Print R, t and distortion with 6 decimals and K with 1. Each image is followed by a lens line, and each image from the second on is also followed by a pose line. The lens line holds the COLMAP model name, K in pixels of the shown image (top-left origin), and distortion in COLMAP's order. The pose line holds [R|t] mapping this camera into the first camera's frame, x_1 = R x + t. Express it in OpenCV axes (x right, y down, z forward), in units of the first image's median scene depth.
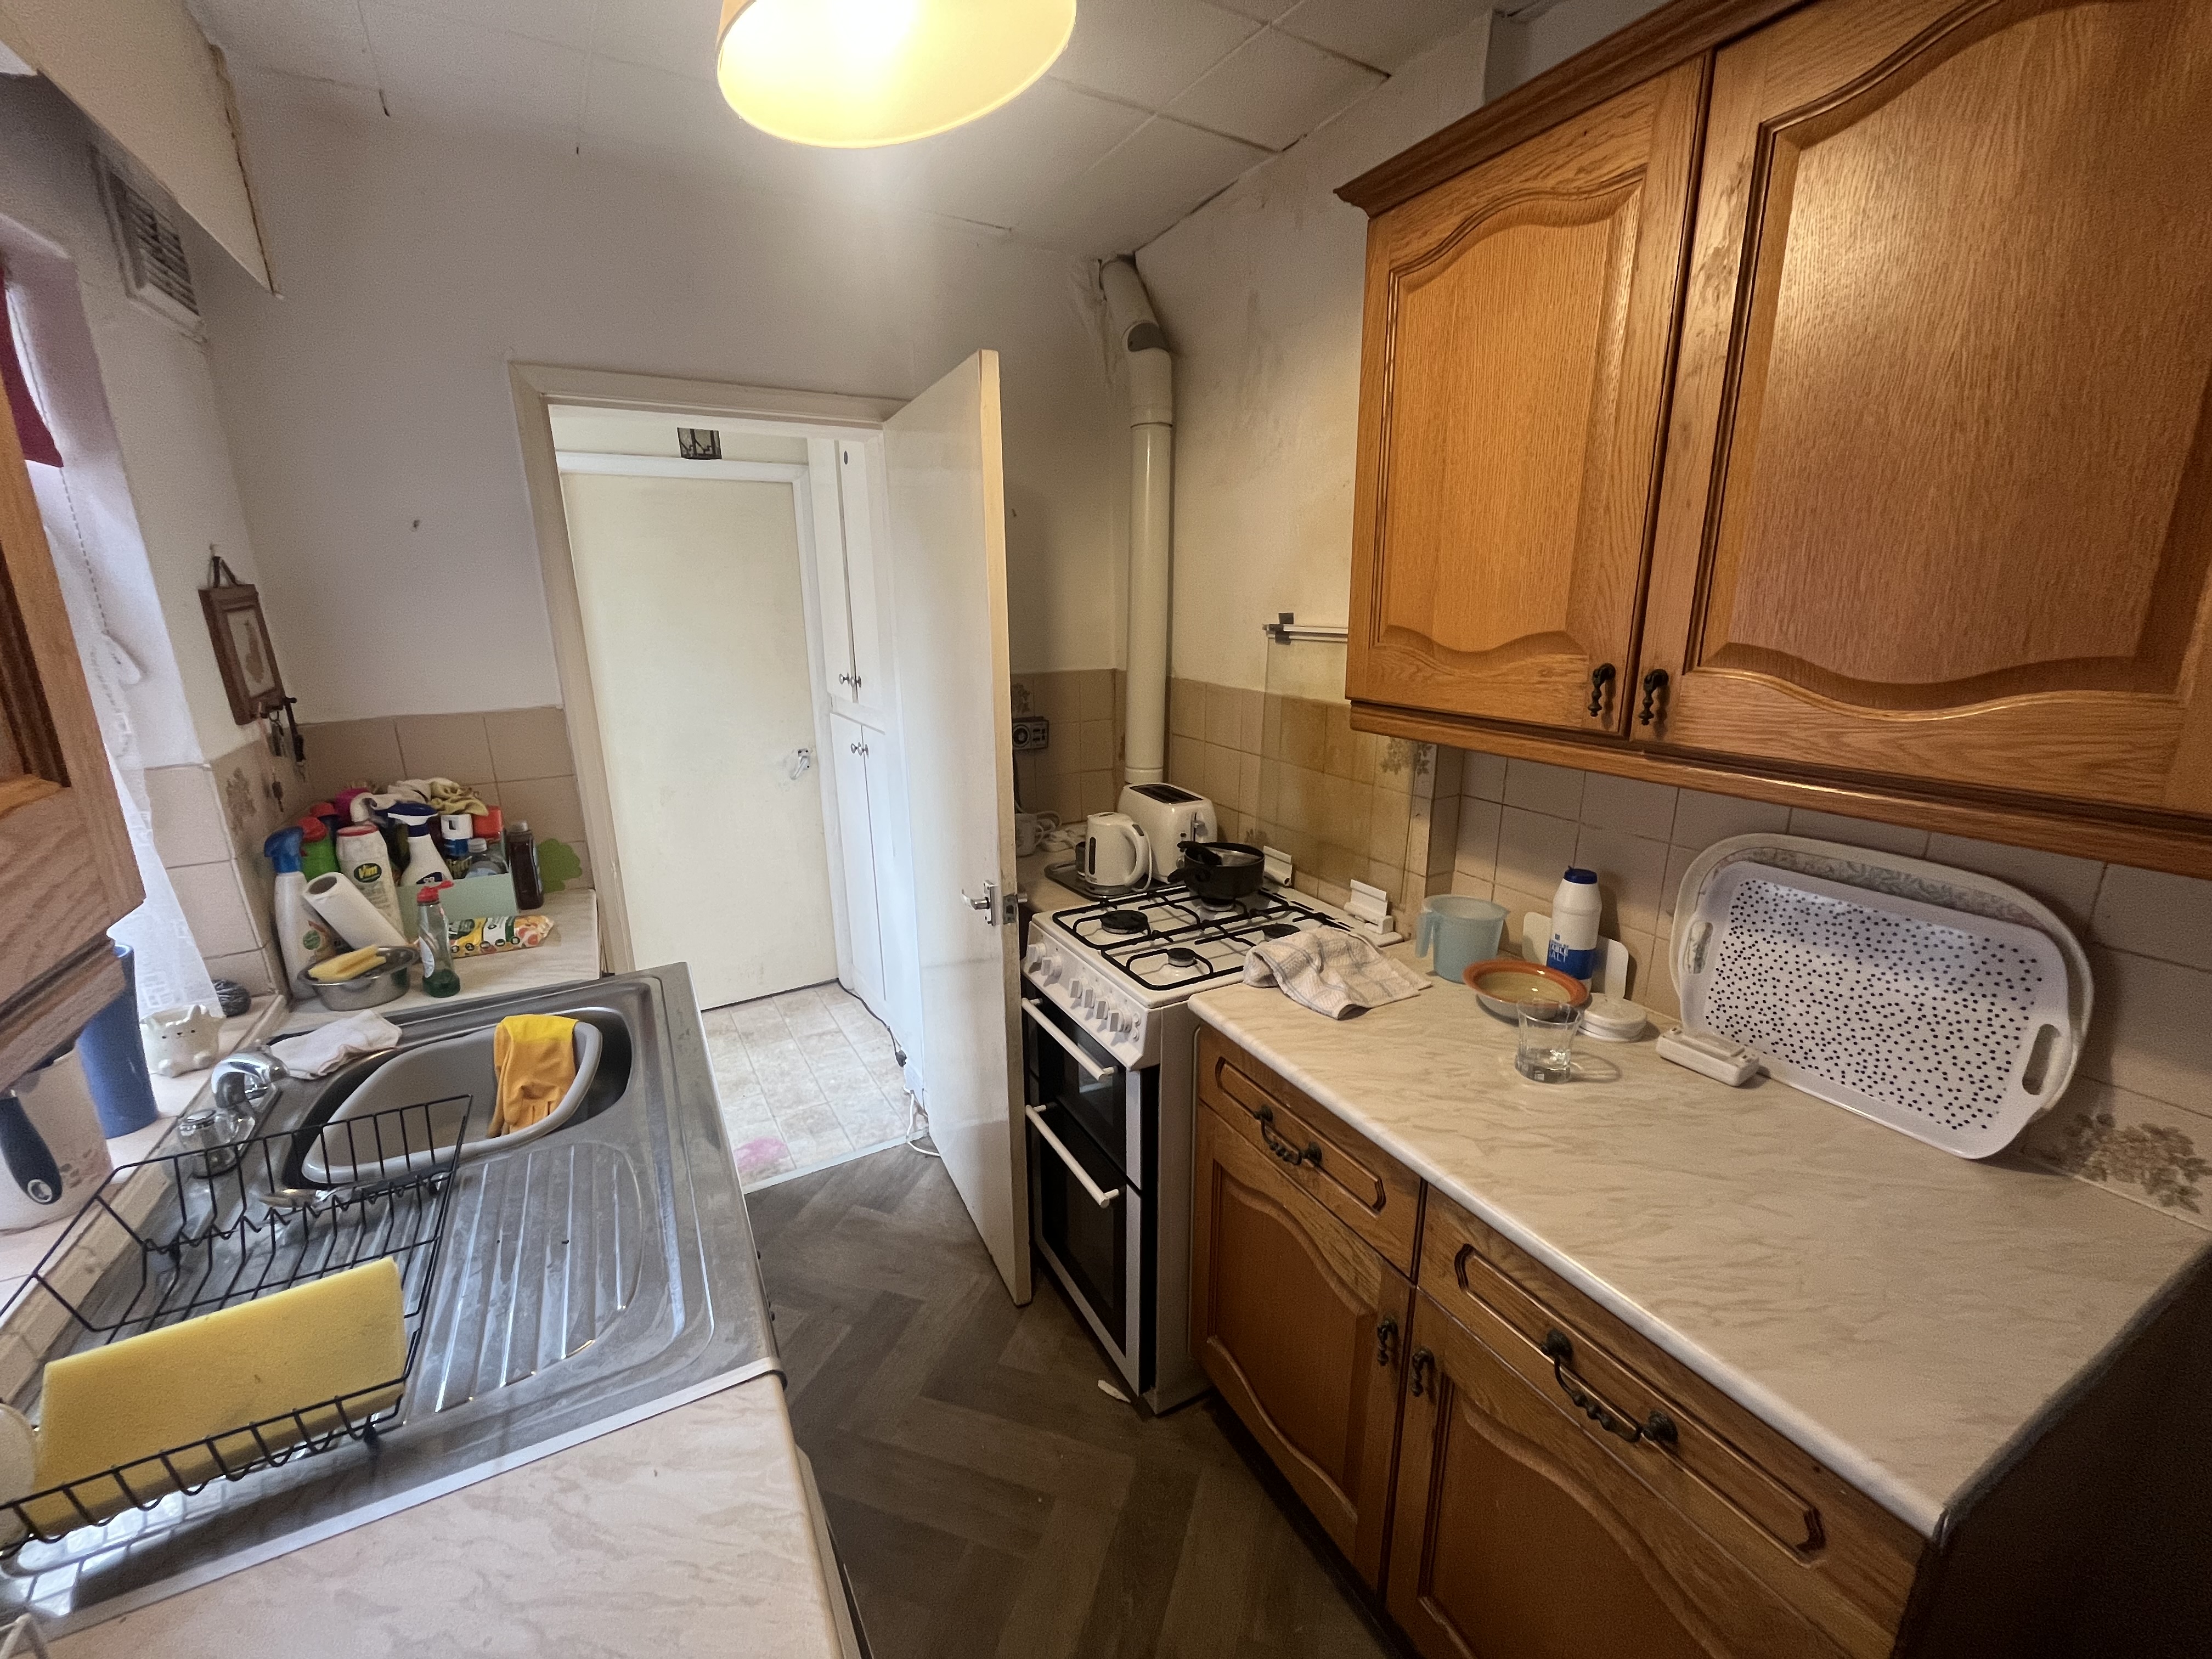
lens RADIAL K [[894.3, 0, 1104.9], [0, 894.3, 825.2], [0, 0, 1]] dist [-0.000123, -0.000664]
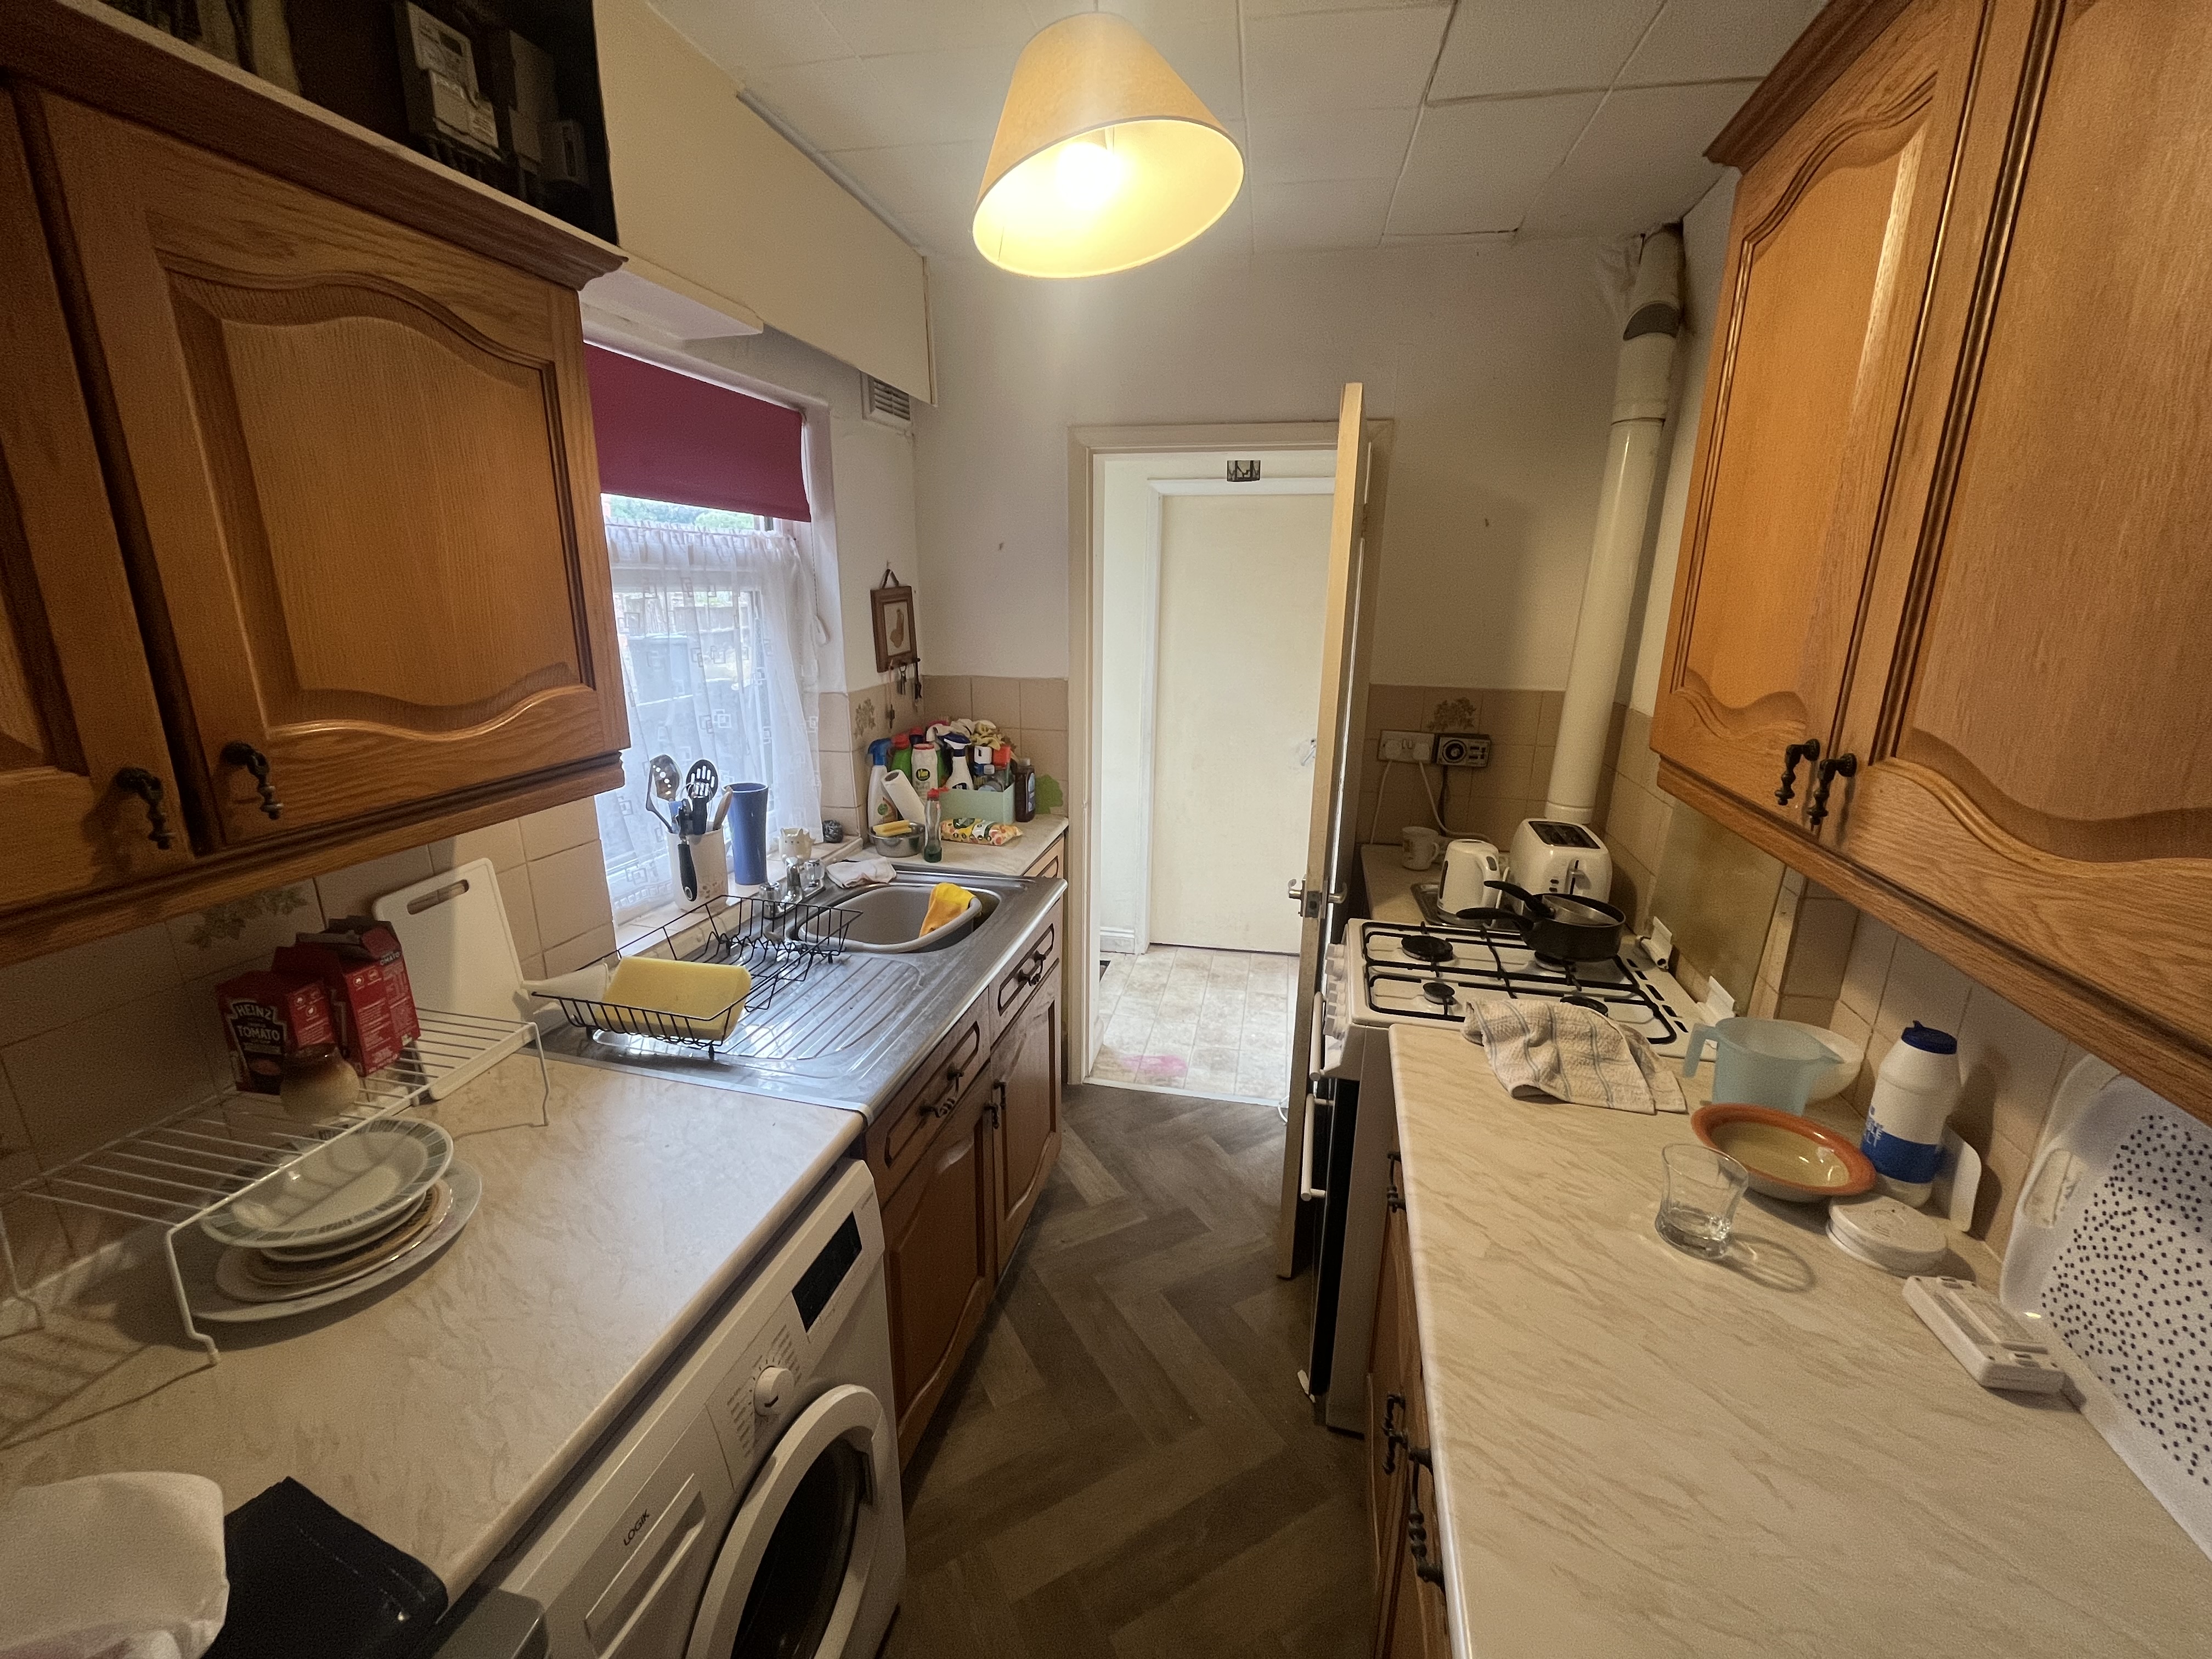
lens RADIAL K [[894.3, 0, 1108.5], [0, 894.3, 823.5], [0, 0, 1]] dist [-0.000123, -0.000664]
pose [[0.747686, 0.189977, -0.636297, 0.442663], [-0.186984, 0.979663, 0.072778, -0.039016], [0.637183, 0.064562, 0.768003, 0.027162]]
